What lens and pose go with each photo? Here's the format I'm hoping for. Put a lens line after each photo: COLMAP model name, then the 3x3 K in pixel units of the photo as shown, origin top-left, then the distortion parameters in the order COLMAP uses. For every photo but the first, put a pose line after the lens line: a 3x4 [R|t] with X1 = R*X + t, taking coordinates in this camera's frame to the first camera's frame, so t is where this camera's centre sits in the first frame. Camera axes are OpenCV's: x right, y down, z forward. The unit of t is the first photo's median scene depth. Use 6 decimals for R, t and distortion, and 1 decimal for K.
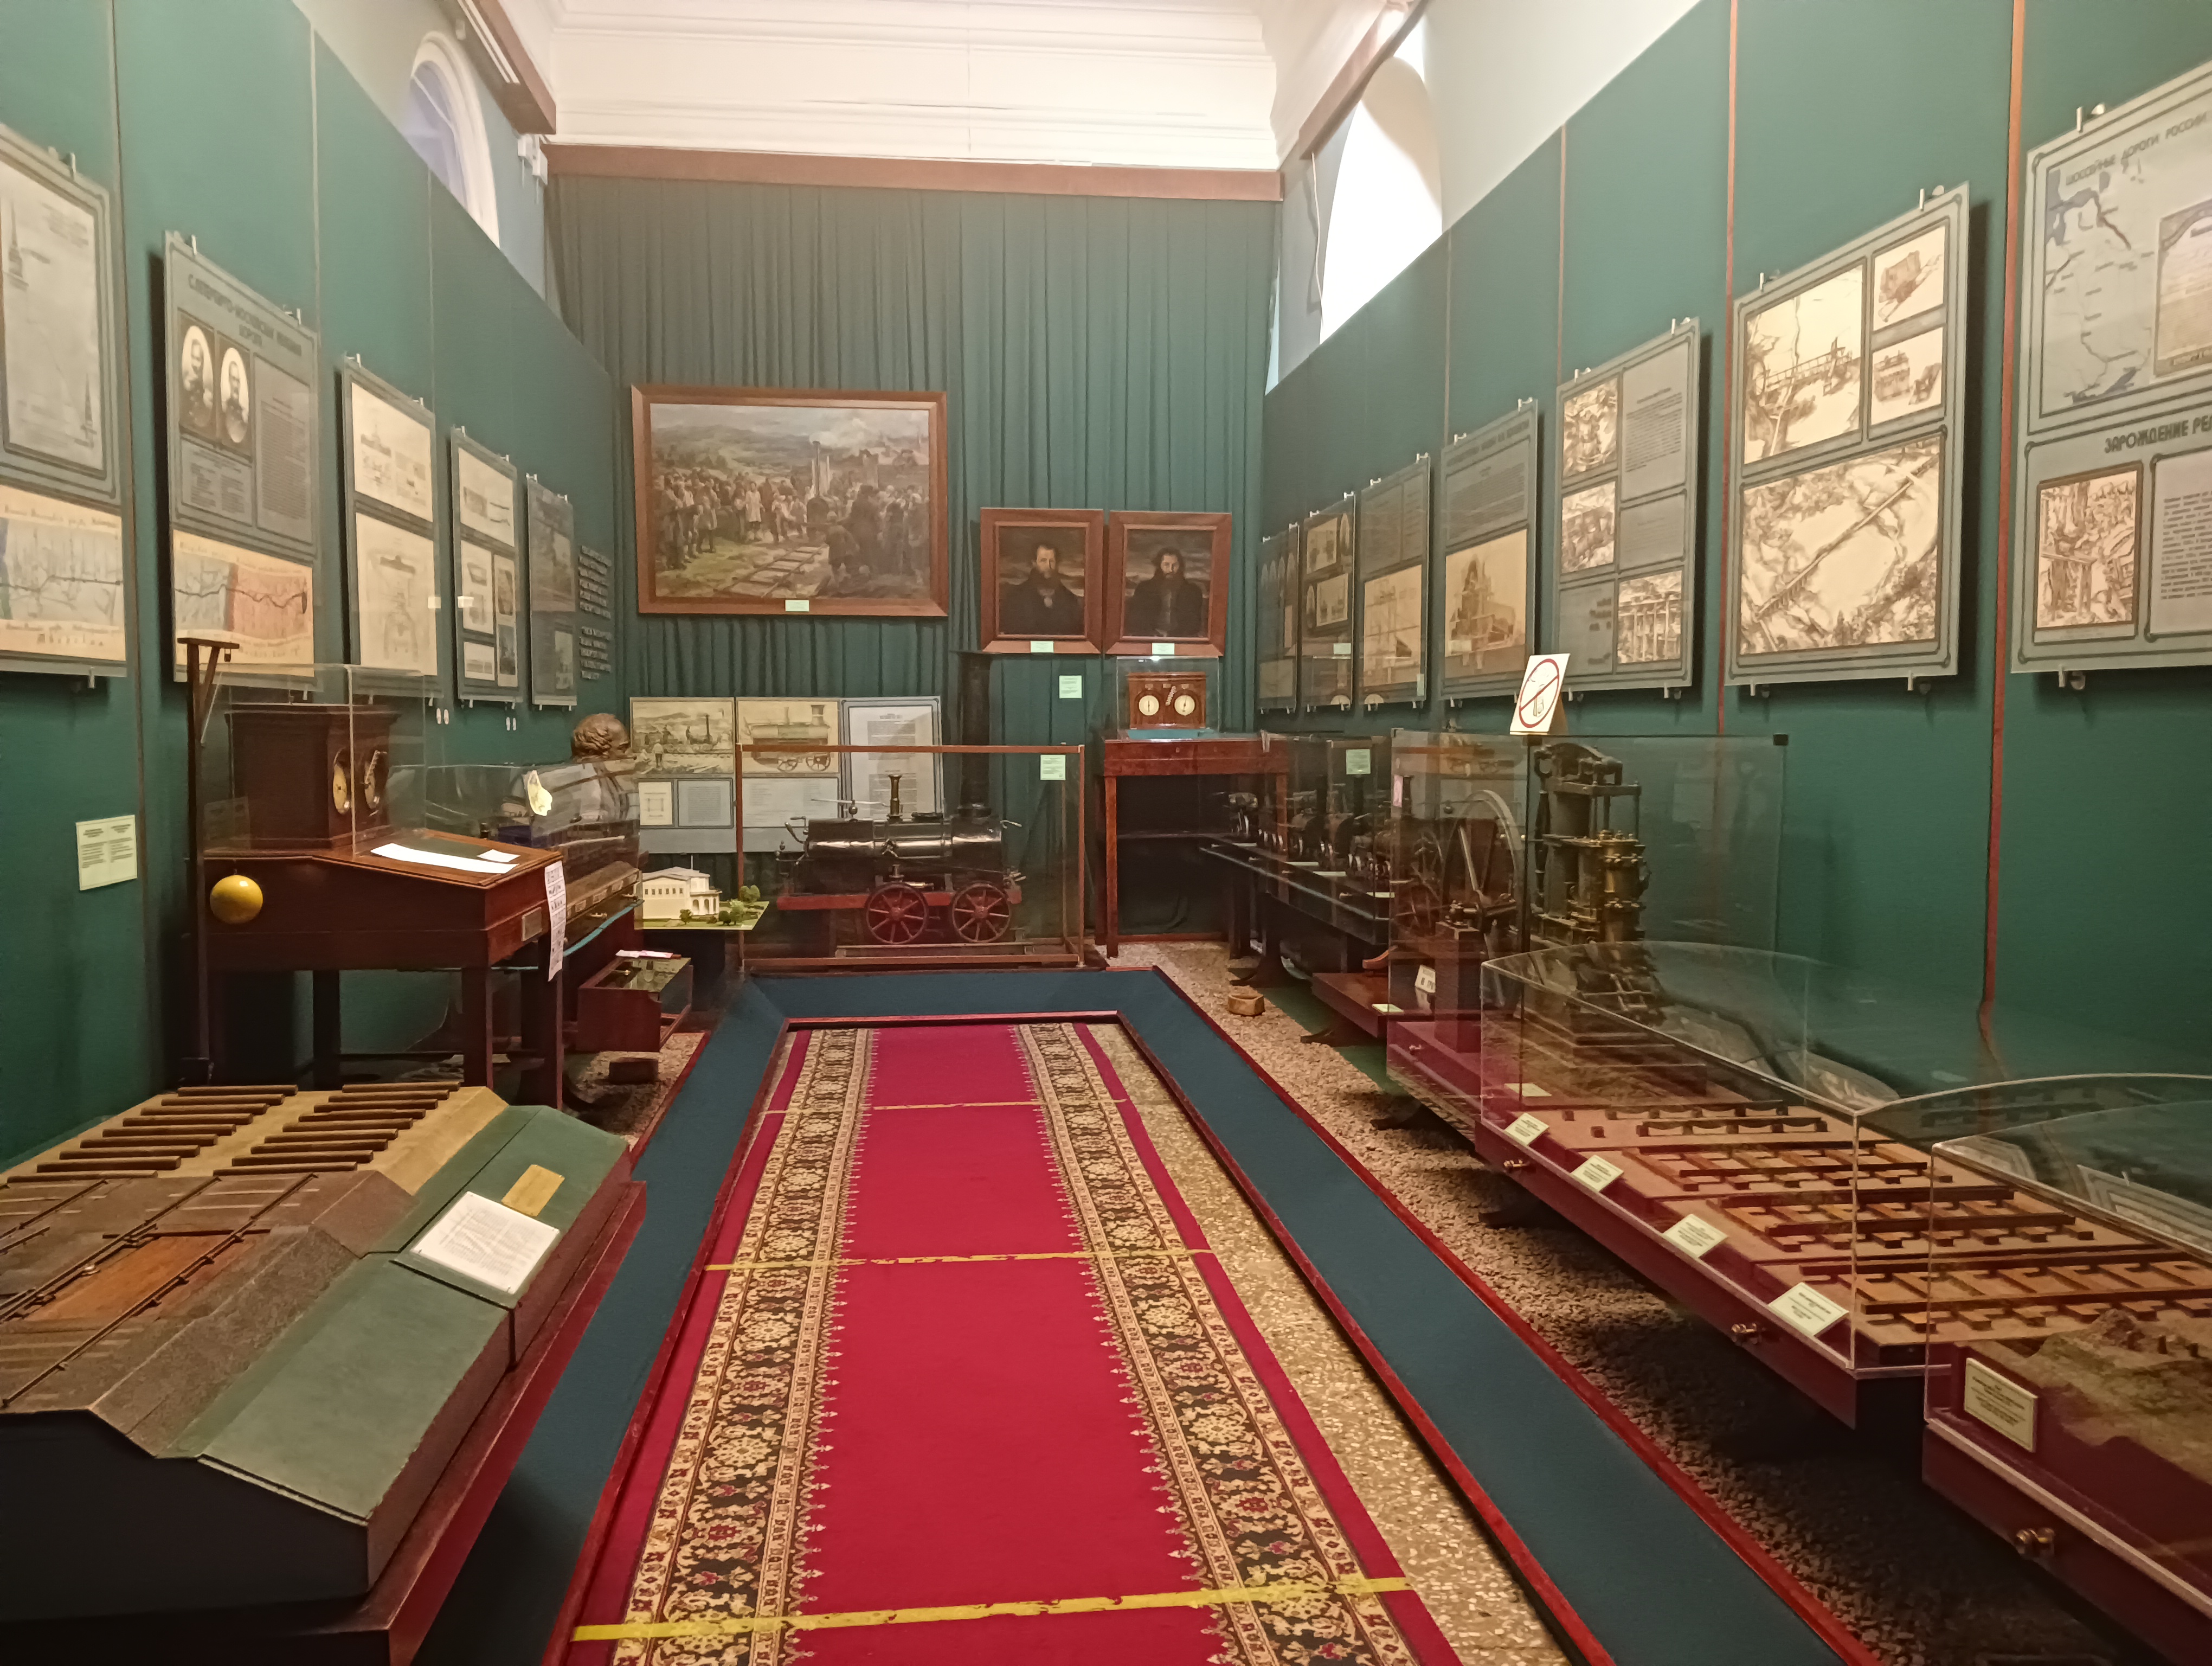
lens RADIAL K [[1749.5, 0, 1109.6], [0, 1749.5, 856.0], [0, 0, 1]] dist [0.055913, -0.006129]
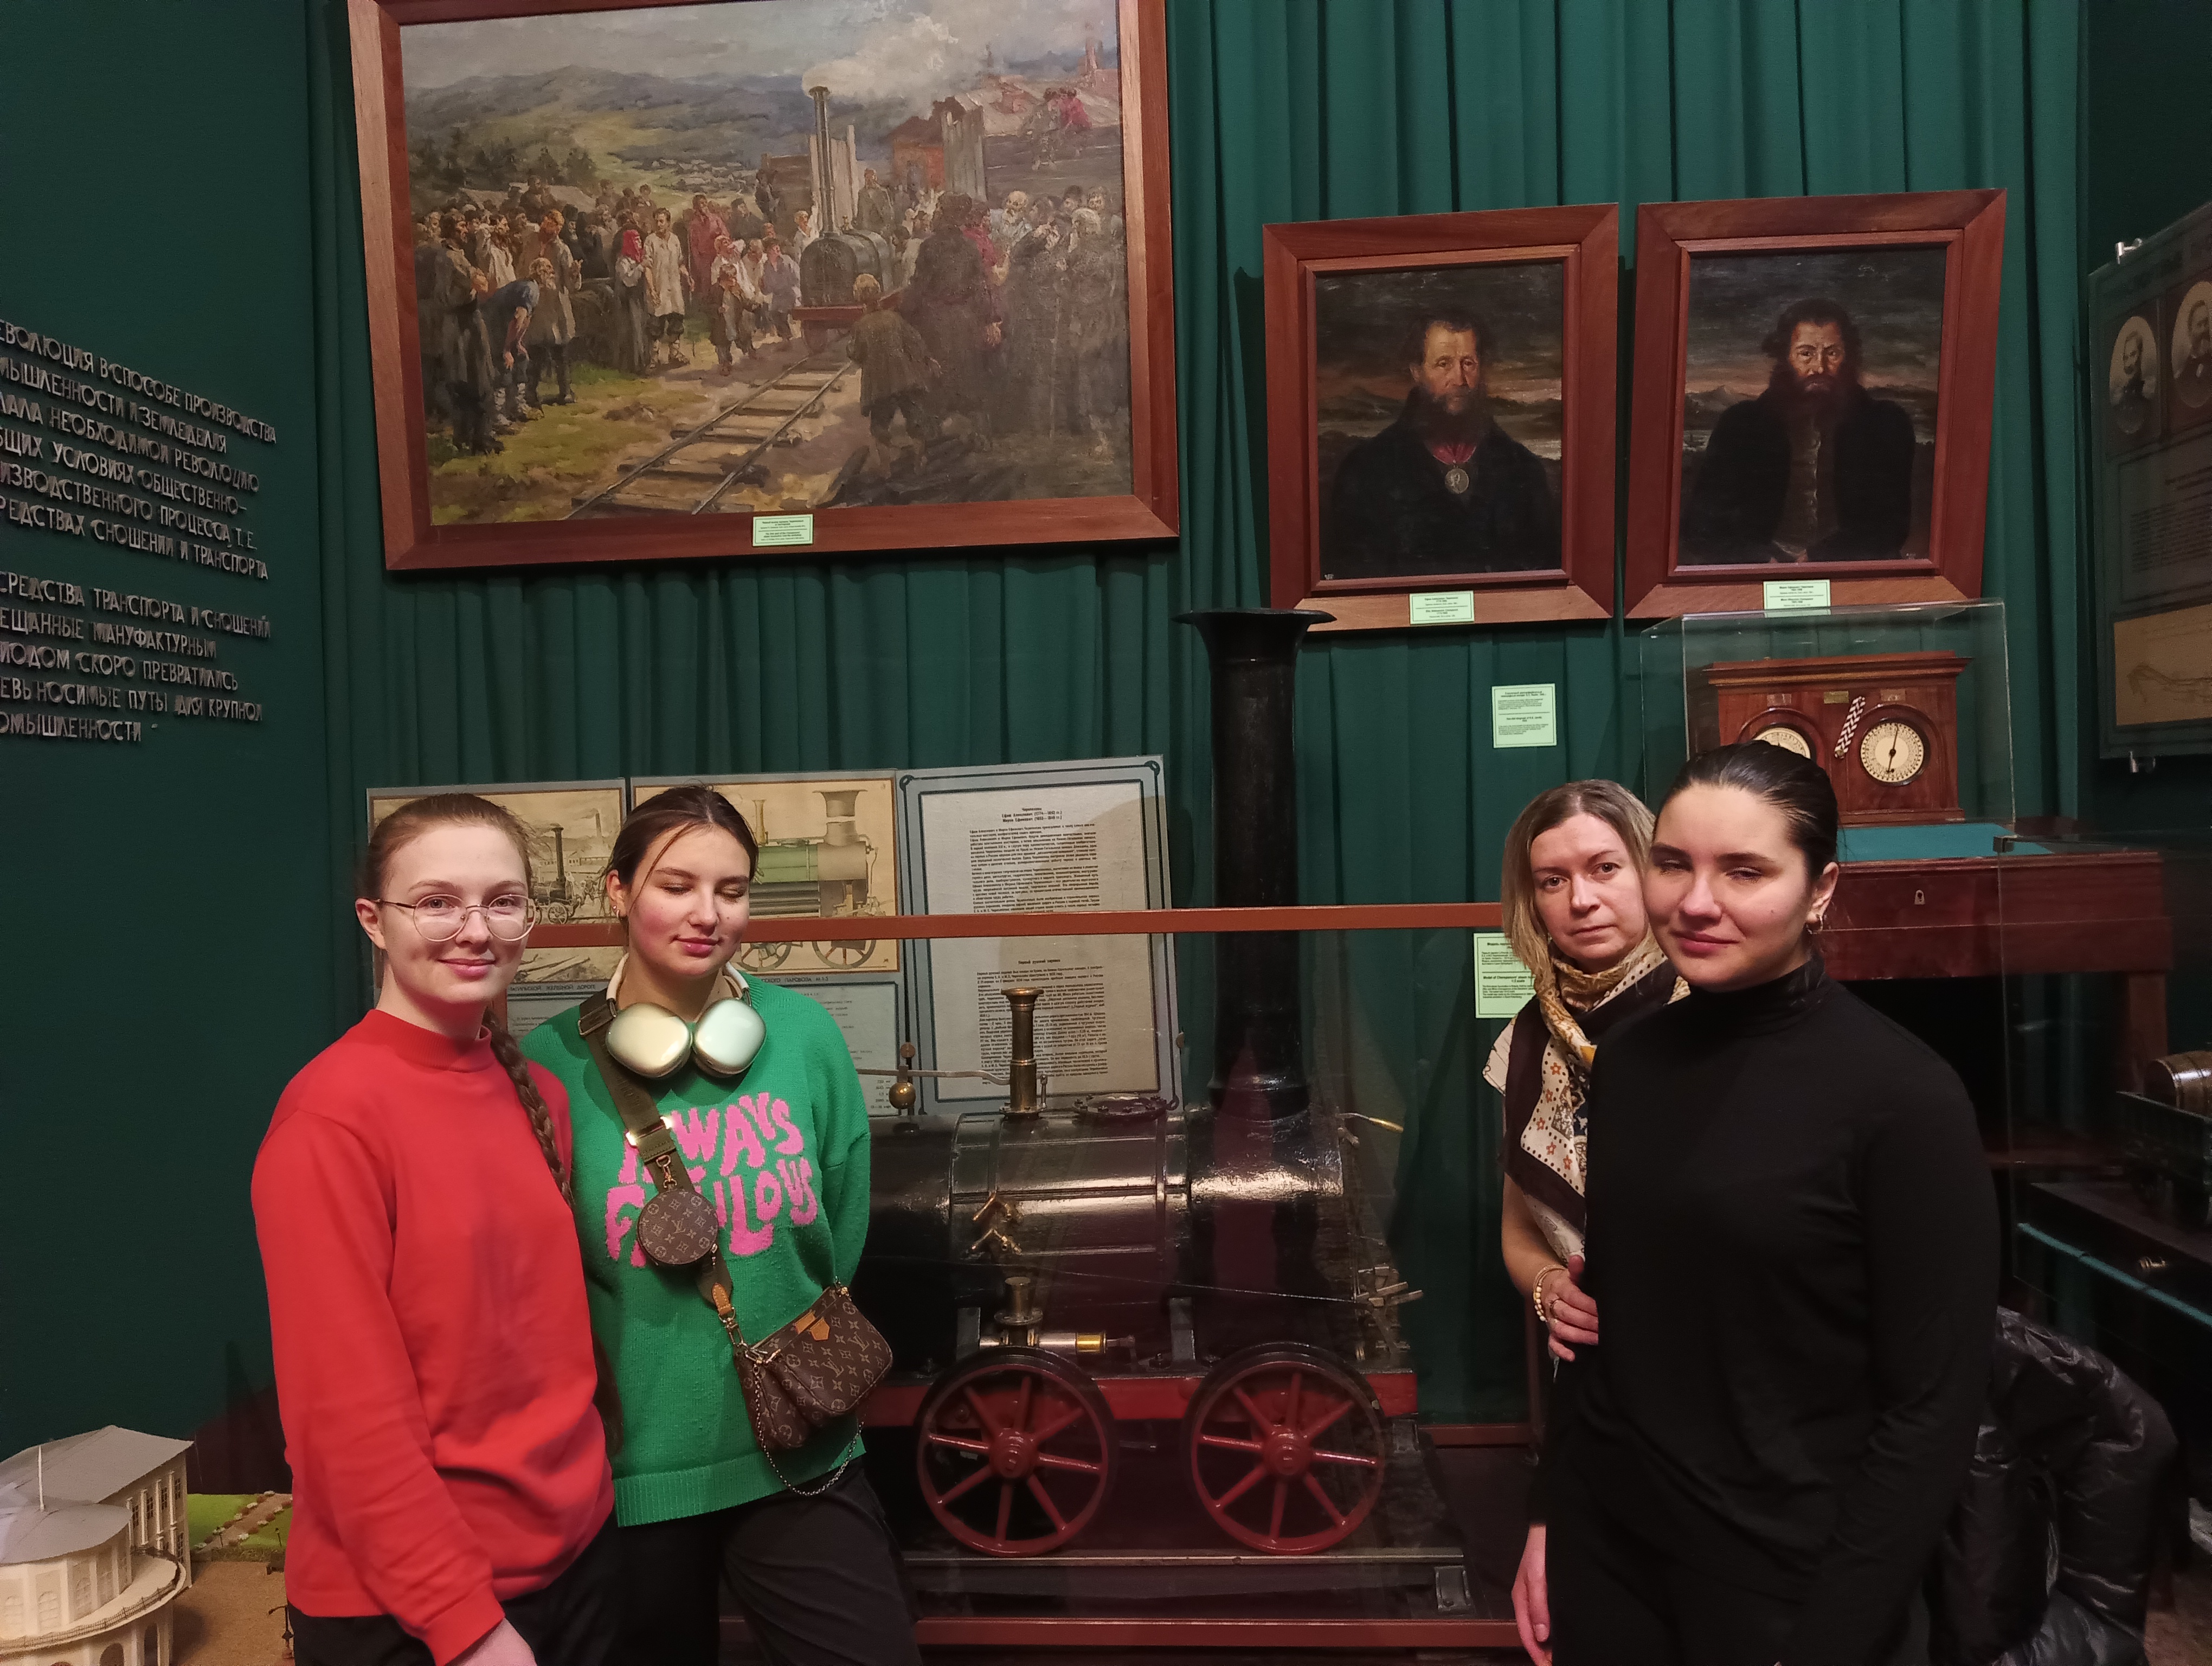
lens RADIAL K [[1749.5, 0, 1086.7], [0, 1749.5, 844.9], [0, 0, 1]] dist [0.055913, -0.006129]
pose [[0.980378, -0.027320, -0.195226, -0.042041], [0.017561, 0.998516, -0.051547, -0.054541], [0.196344, 0.047107, 0.979403, 0.646801]]
